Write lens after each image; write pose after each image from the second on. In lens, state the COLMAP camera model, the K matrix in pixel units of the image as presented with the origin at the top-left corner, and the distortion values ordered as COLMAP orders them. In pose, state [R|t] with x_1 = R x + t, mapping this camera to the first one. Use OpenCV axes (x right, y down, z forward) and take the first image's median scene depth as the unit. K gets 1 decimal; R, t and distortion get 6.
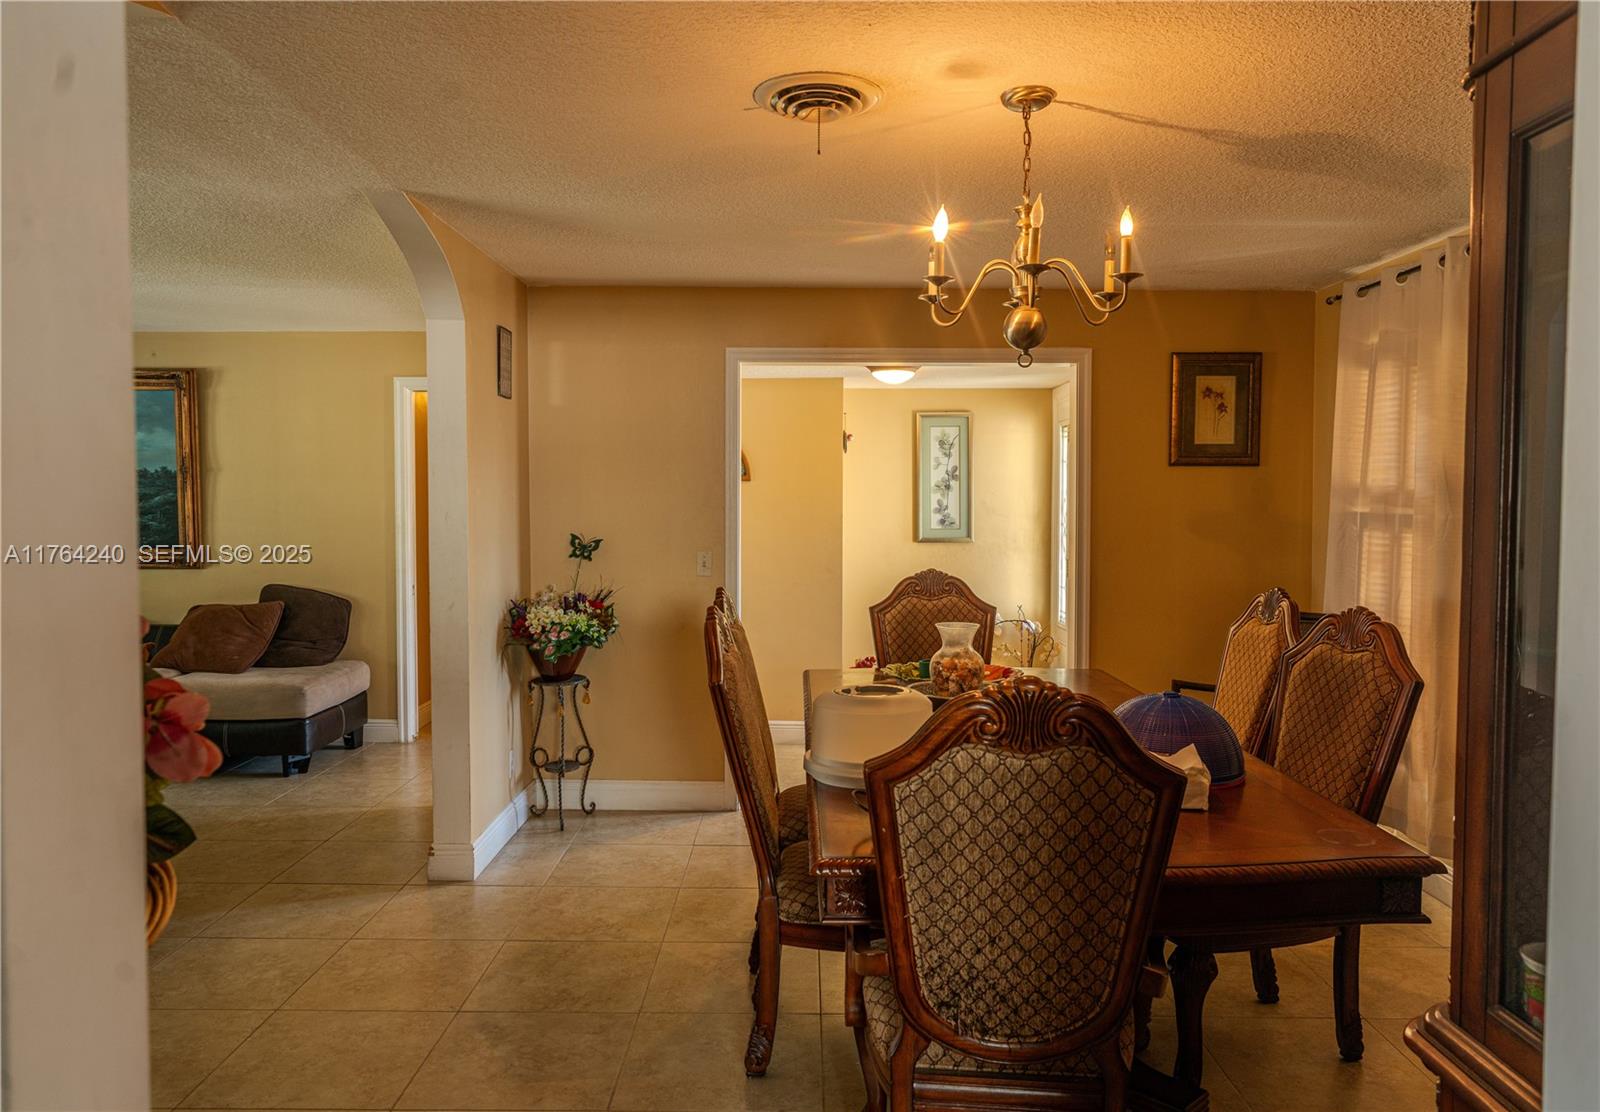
lens RADIAL K [[1111.5, 0, 806.4], [0, 1111.5, 553.4], [0, 0, 1]] dist [-0.000881, 0.008553]
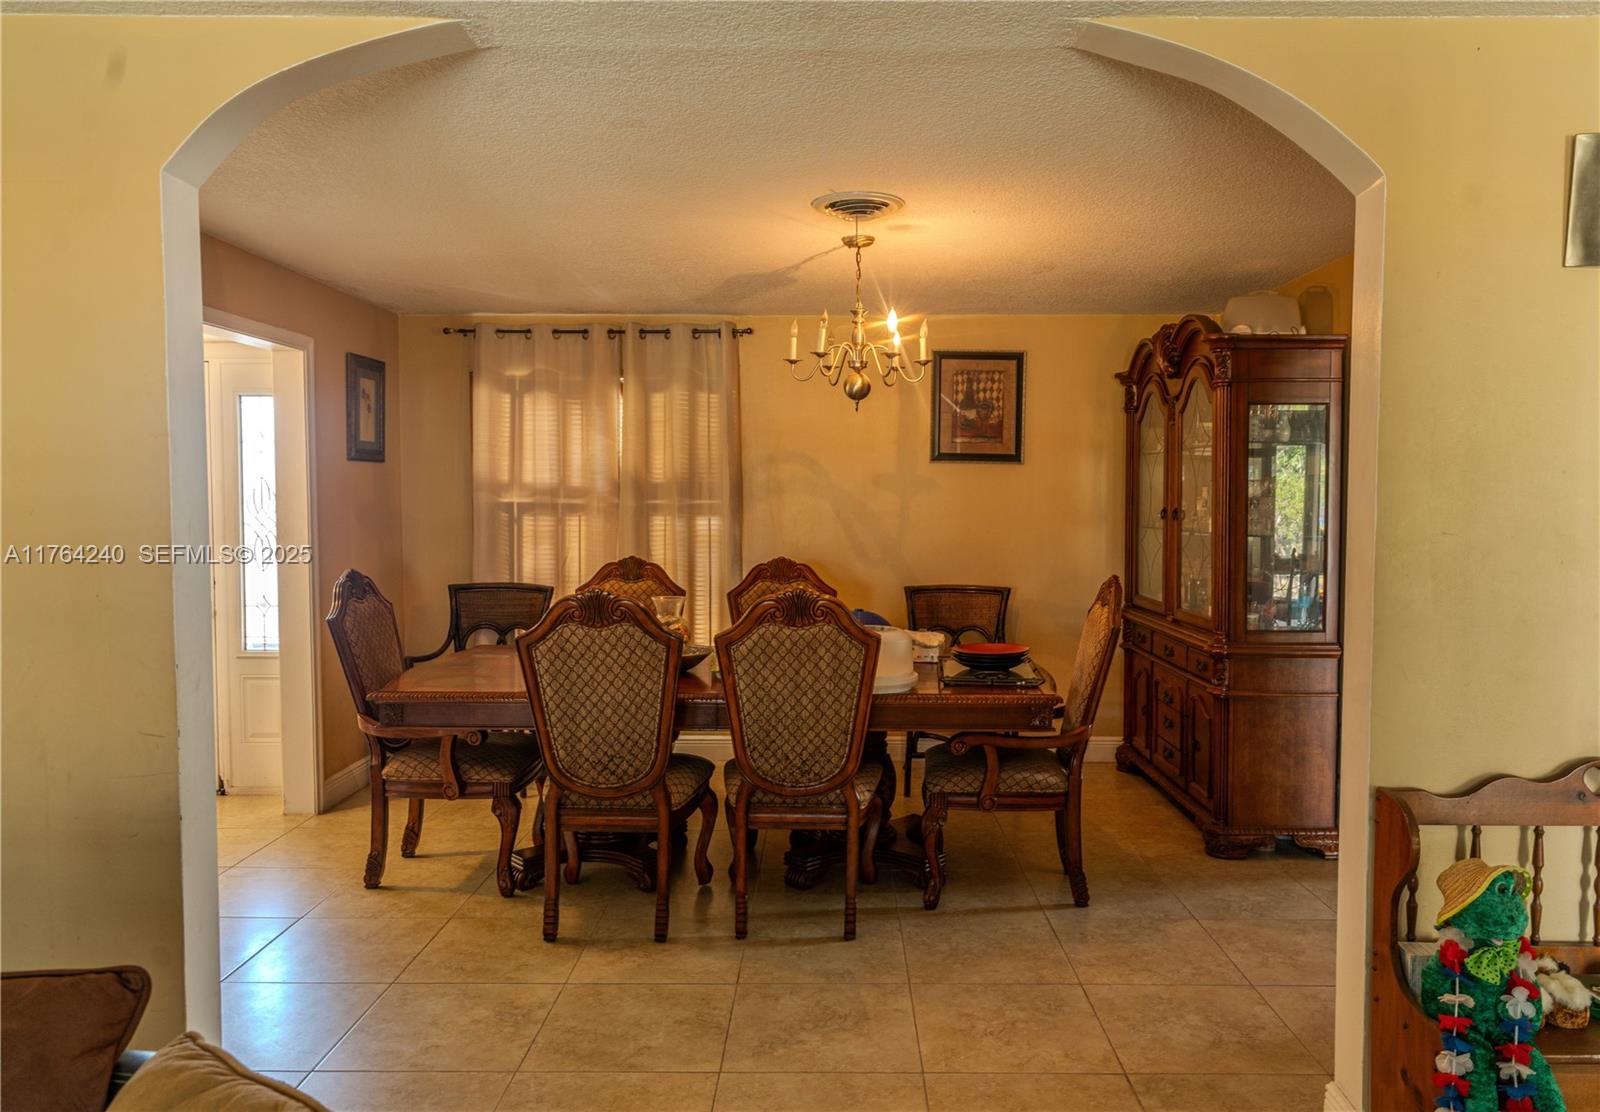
lens RADIAL K [[1111.5, 0, 810.4], [0, 1111.5, 552.9], [0, 0, 1]] dist [-0.000881, 0.008553]
pose [[0.010166, -0.055819, 0.998389, -0.868895], [0.042624, 0.997557, 0.055339, -0.036558], [-0.999039, 0.041992, 0.012520, 0.662821]]
